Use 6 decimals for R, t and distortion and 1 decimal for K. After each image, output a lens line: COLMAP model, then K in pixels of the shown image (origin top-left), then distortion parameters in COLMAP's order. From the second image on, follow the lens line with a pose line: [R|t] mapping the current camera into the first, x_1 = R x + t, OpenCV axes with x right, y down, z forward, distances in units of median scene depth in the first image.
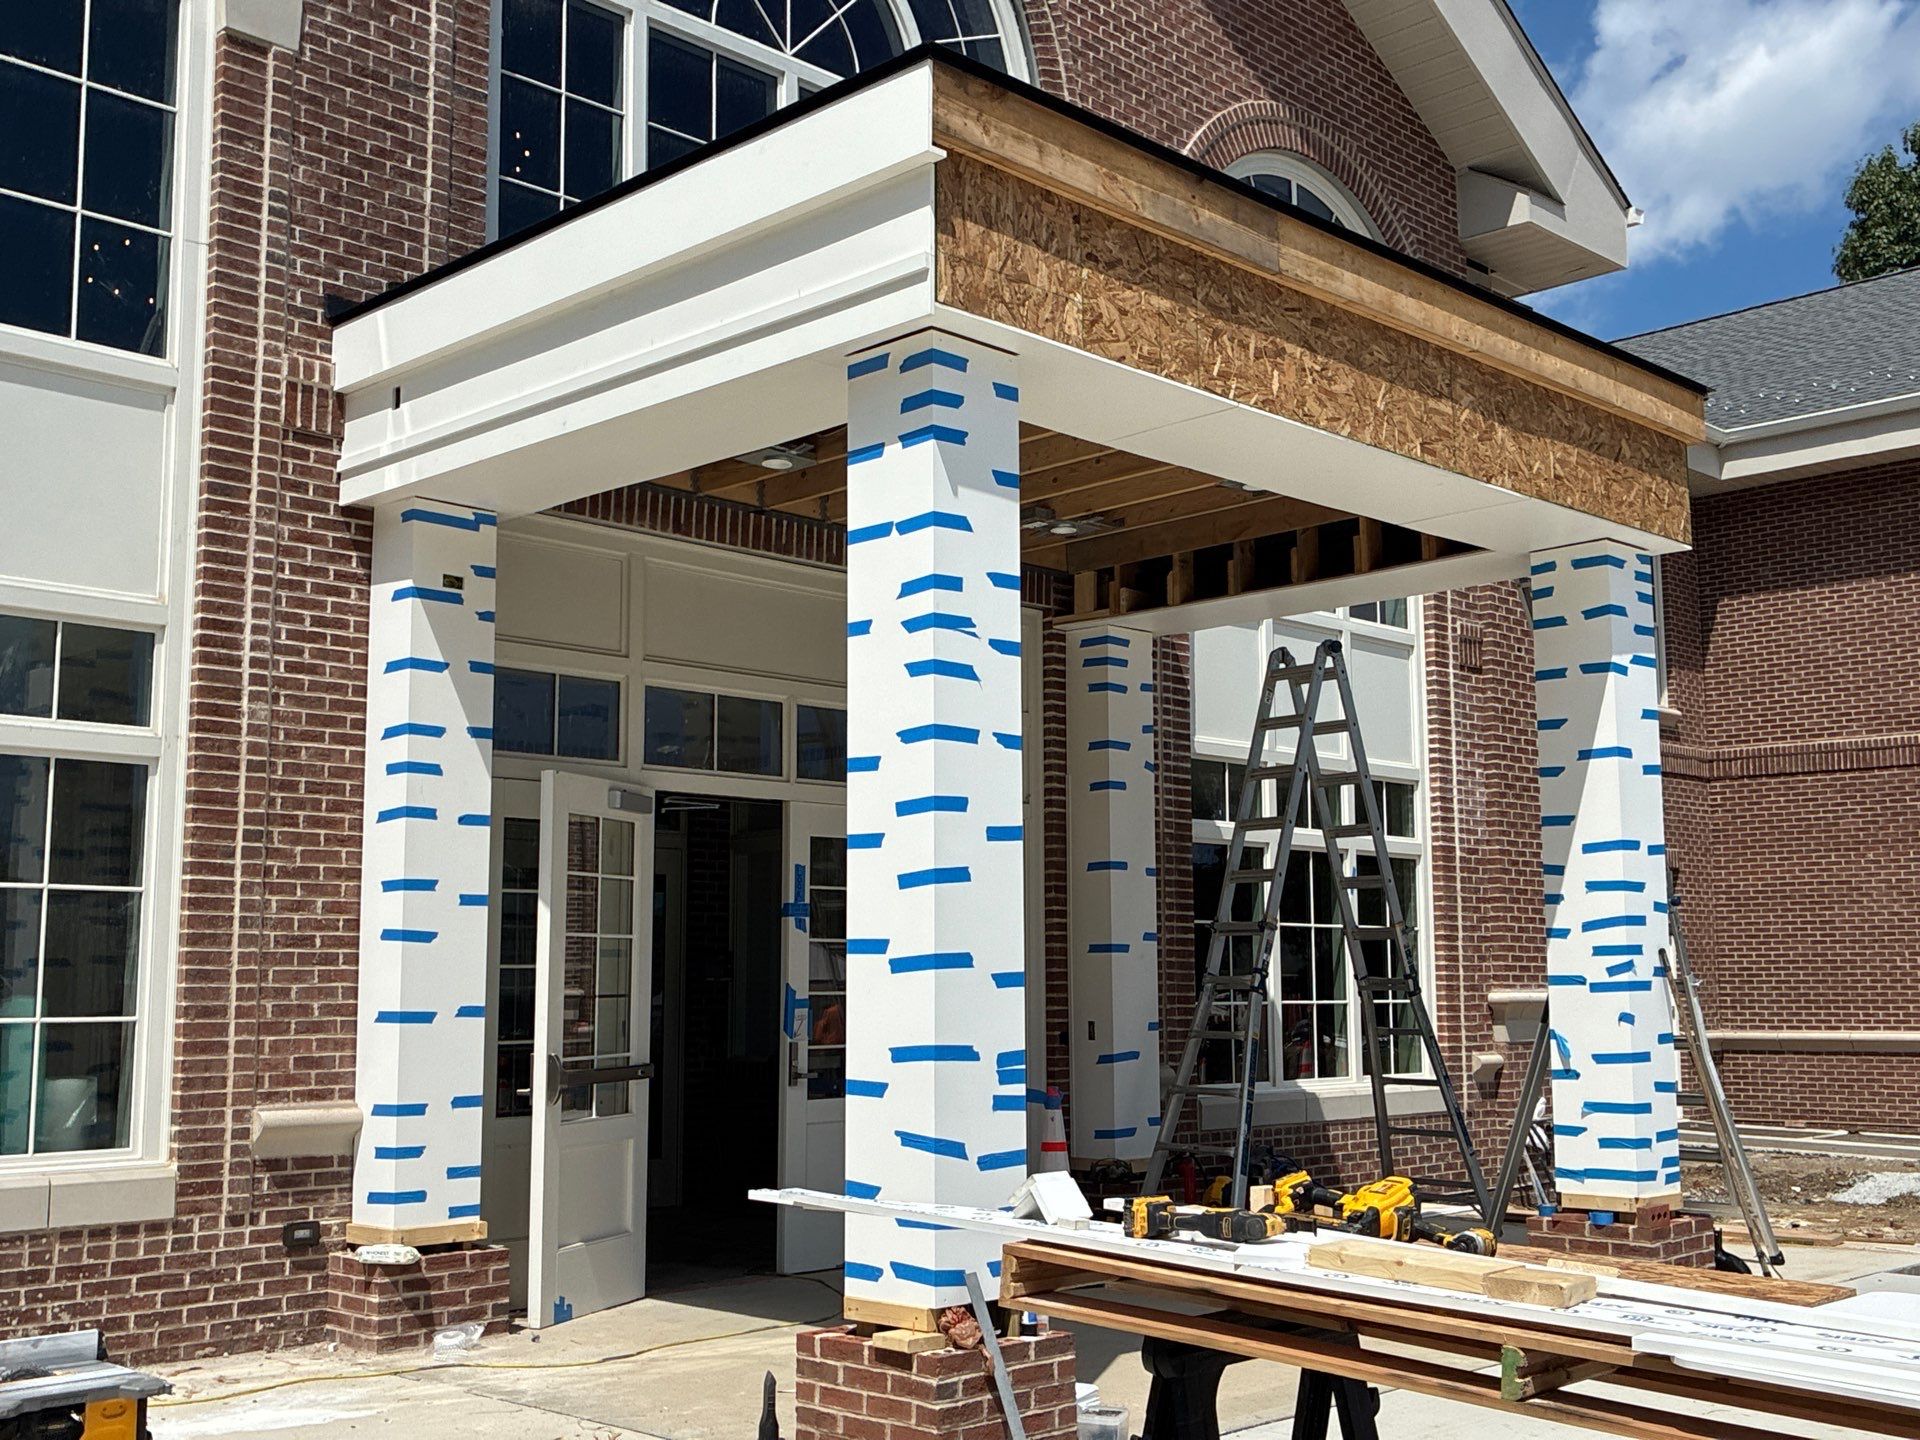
lens RADIAL K [[2078.8, 0, 954.4], [0, 2078.8, 733.0], [0, 0, 1]] dist [0.004851, 0.014244]
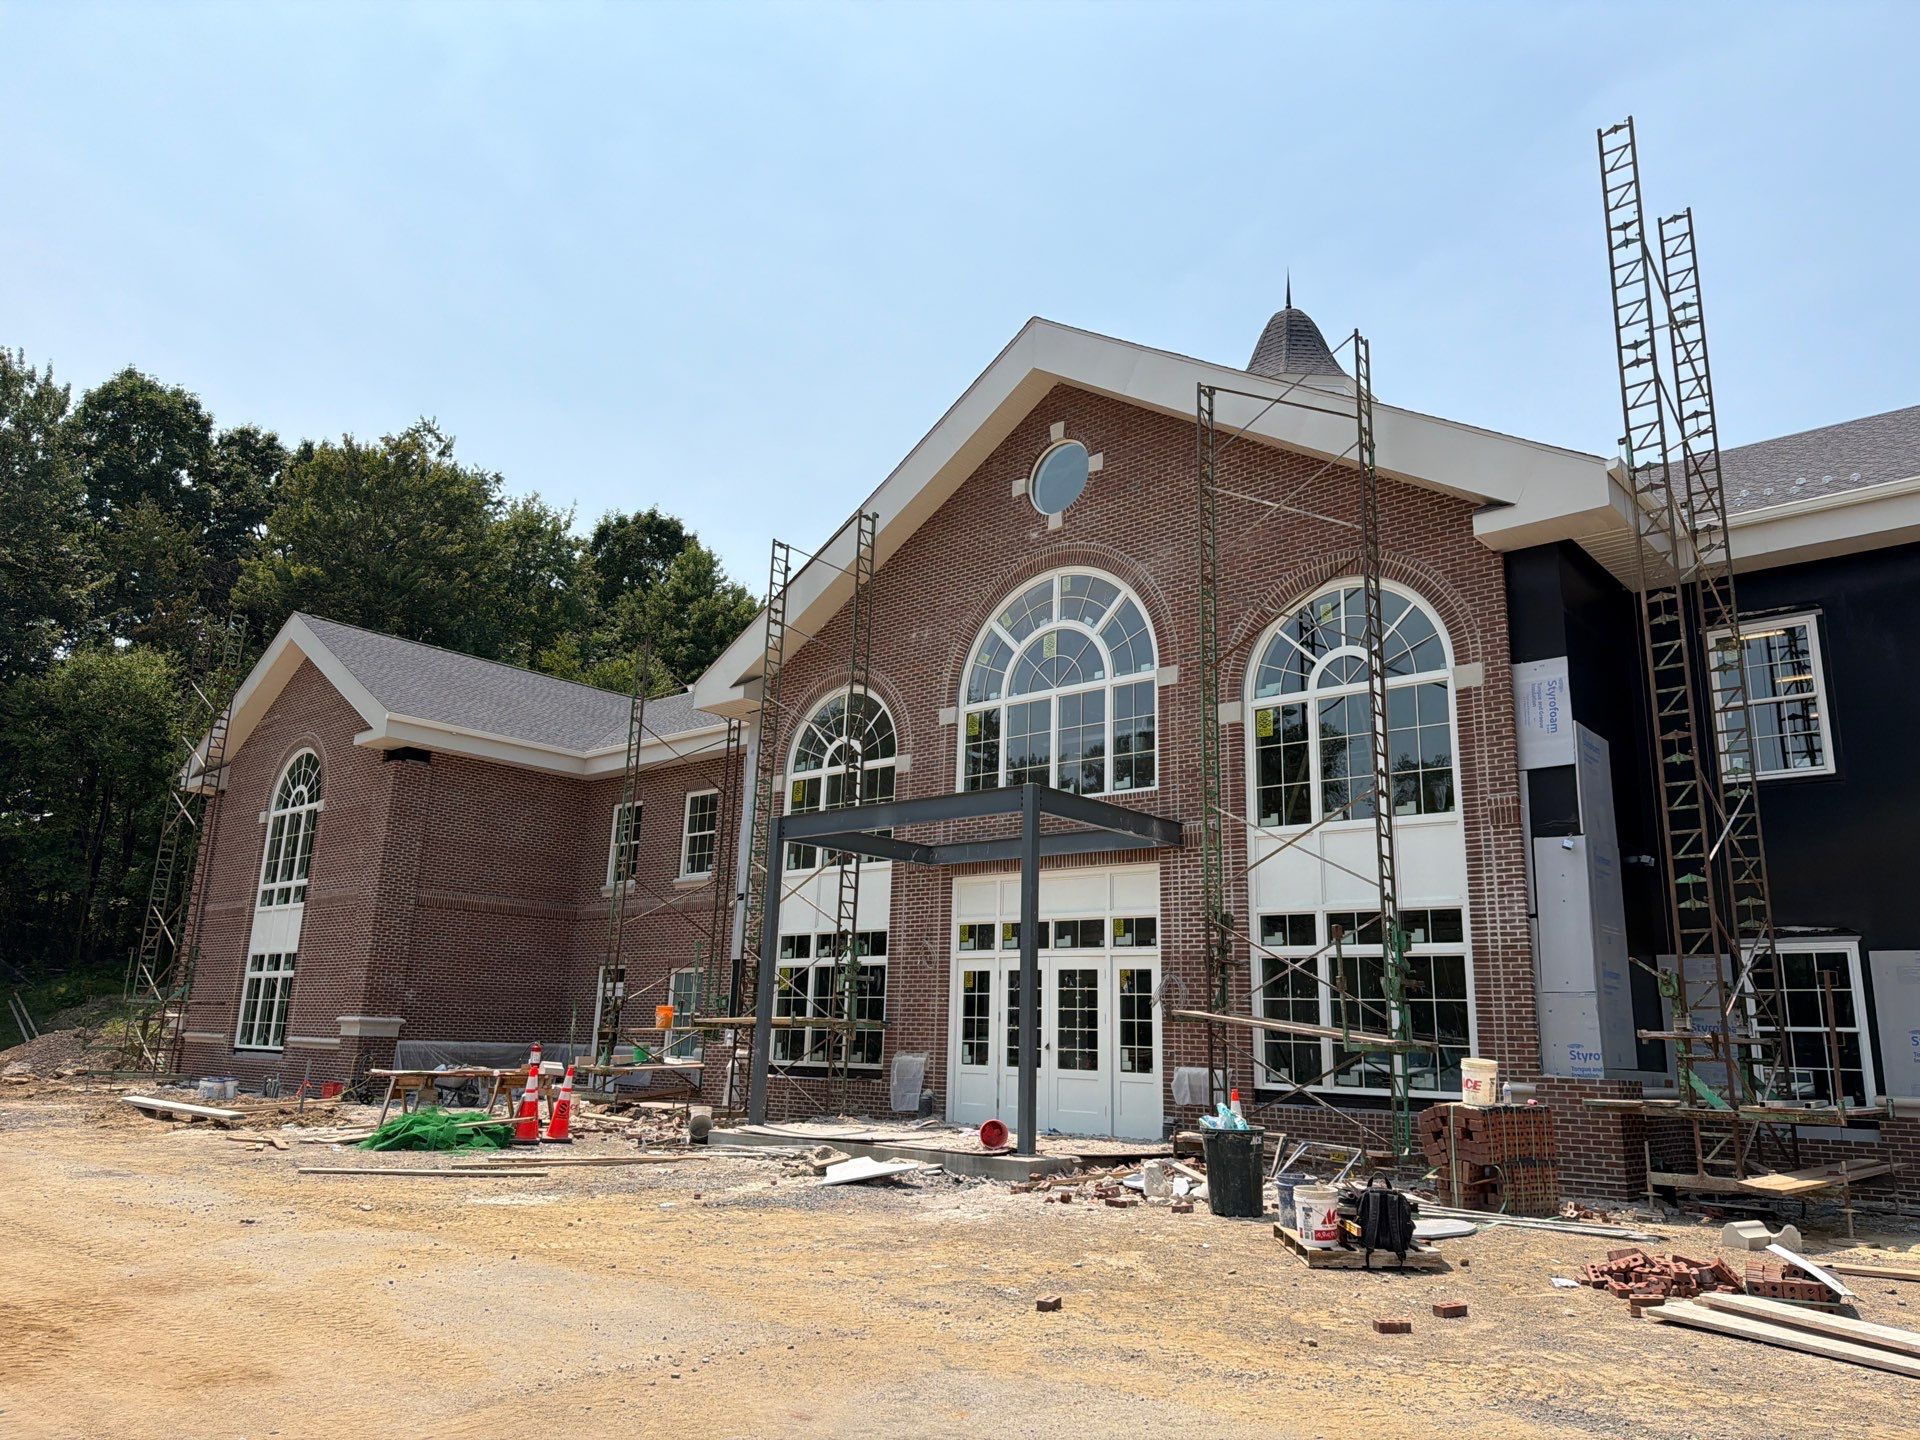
lens RADIAL K [[1322.7, 0, 957.7], [0, 1322.7, 710.0], [0, 0, 1]] dist [0.136080, -0.249351]
pose [[0.059519, -0.237456, -0.969573, 2.126423], [0.093065, 0.968385, -0.231452, 0.138100], [0.993880, -0.076457, 0.079736, 0.930446]]
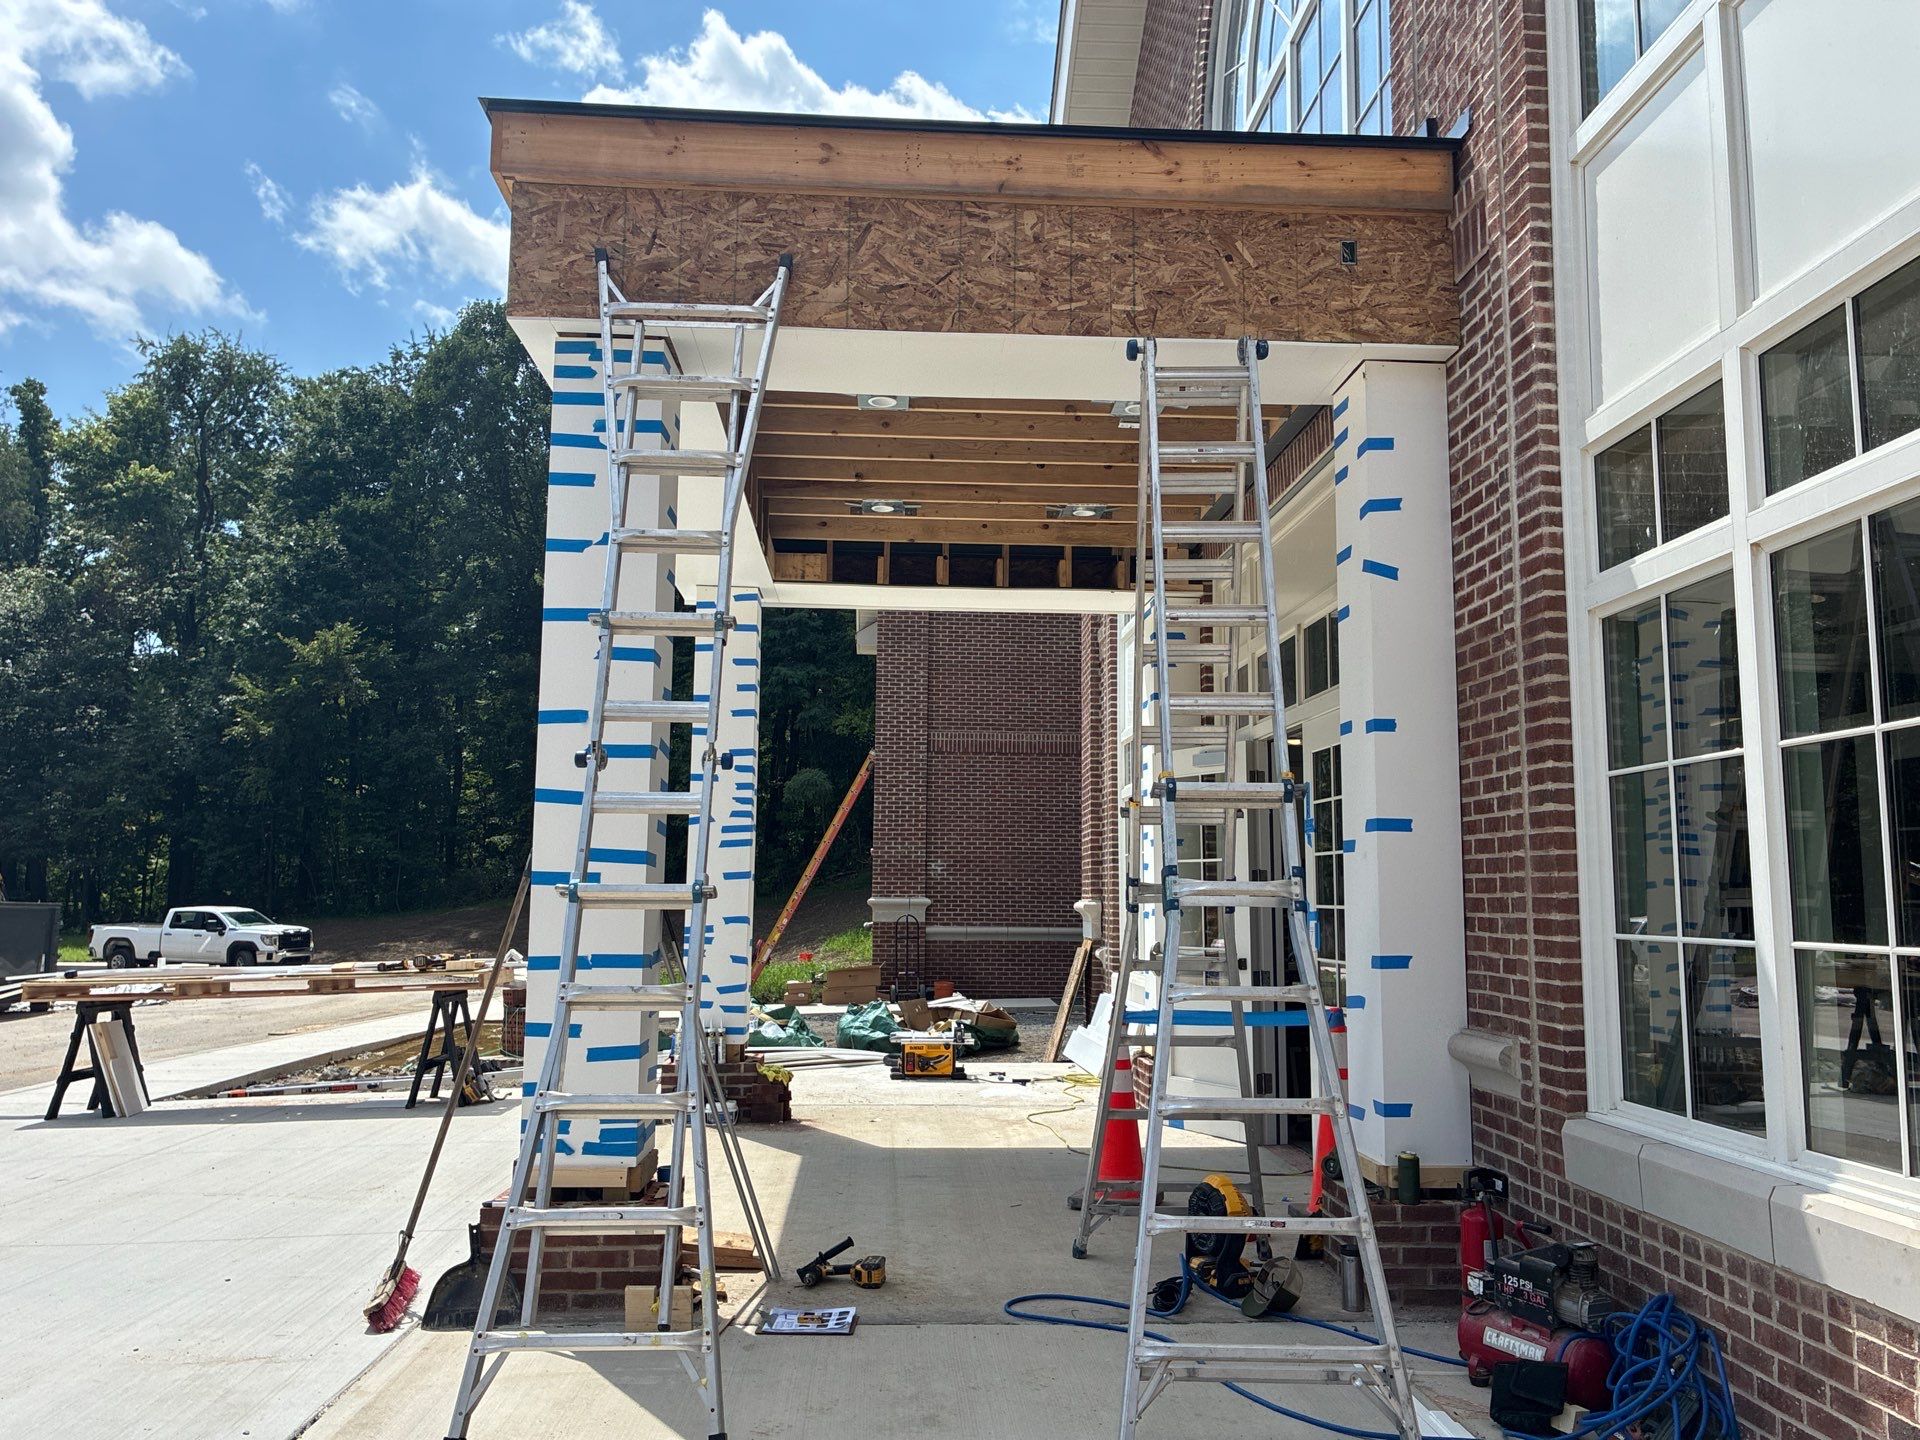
lens RADIAL K [[1483.5, 0, 971.7], [0, 1483.5, 716.1], [0, 0, 1]] dist [0.001196, 0.000843]
pose [[-0.664699, -0.090147, -0.741652, 0.726832], [0.088454, 0.976216, -0.197934, 0.201564], [0.741856, -0.197169, -0.640916, 1.671447]]
